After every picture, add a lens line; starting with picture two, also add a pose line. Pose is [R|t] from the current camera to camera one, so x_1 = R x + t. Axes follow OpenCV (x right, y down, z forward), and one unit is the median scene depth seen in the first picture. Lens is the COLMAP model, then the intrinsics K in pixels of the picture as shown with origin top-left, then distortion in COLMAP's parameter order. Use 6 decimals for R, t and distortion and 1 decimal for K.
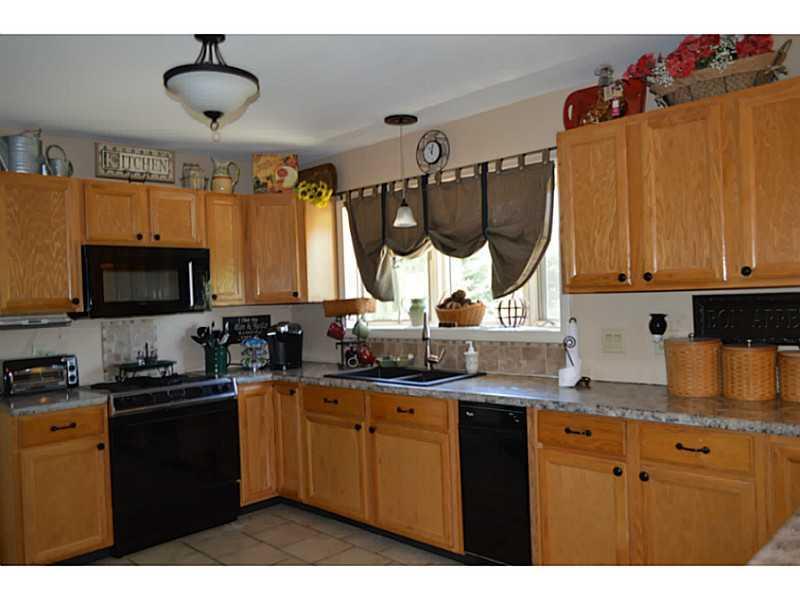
lens RADIAL K [[627.2, 0, 404.7], [0, 627.2, 299.9], [0, 0, 1]] dist [-0.020109, 0.003170]
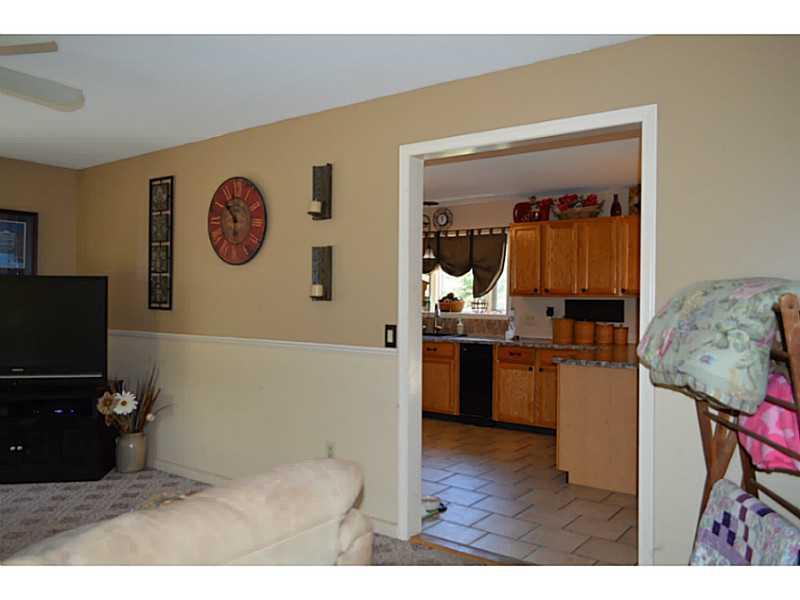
lens RADIAL K [[627.2, 0, 398.2], [0, 627.2, 298.3], [0, 0, 1]] dist [-0.020109, 0.003170]
pose [[0.991212, 0.049410, 0.122710, -0.367327], [-0.048412, 0.998766, -0.011107, 0.036754], [-0.123107, 0.005069, 0.992380, -1.033349]]
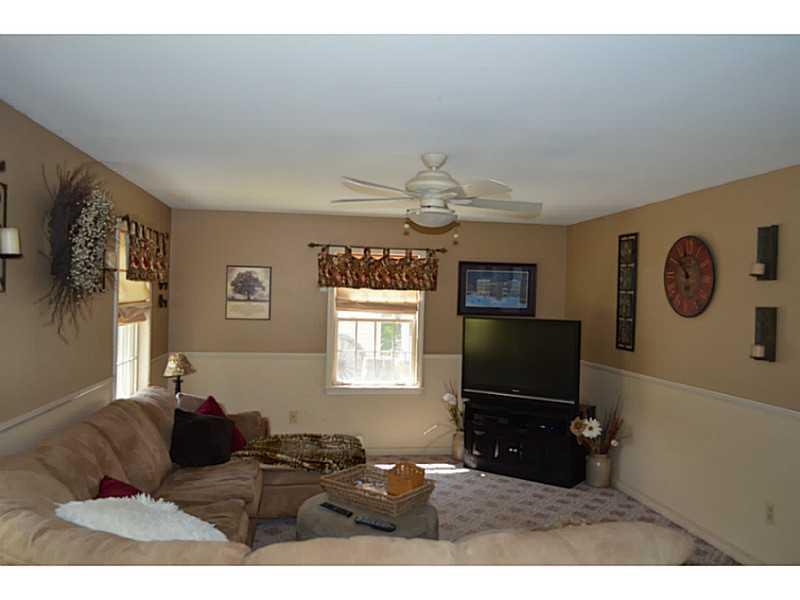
lens RADIAL K [[627.2, 0, 402.3], [0, 627.2, 297.9], [0, 0, 1]] dist [-0.020109, 0.003170]
pose [[0.788662, 0.063978, -0.611489, 0.015852], [-0.061631, 0.997788, 0.024907, -0.200536], [0.611730, 0.018044, 0.790861, -1.400573]]
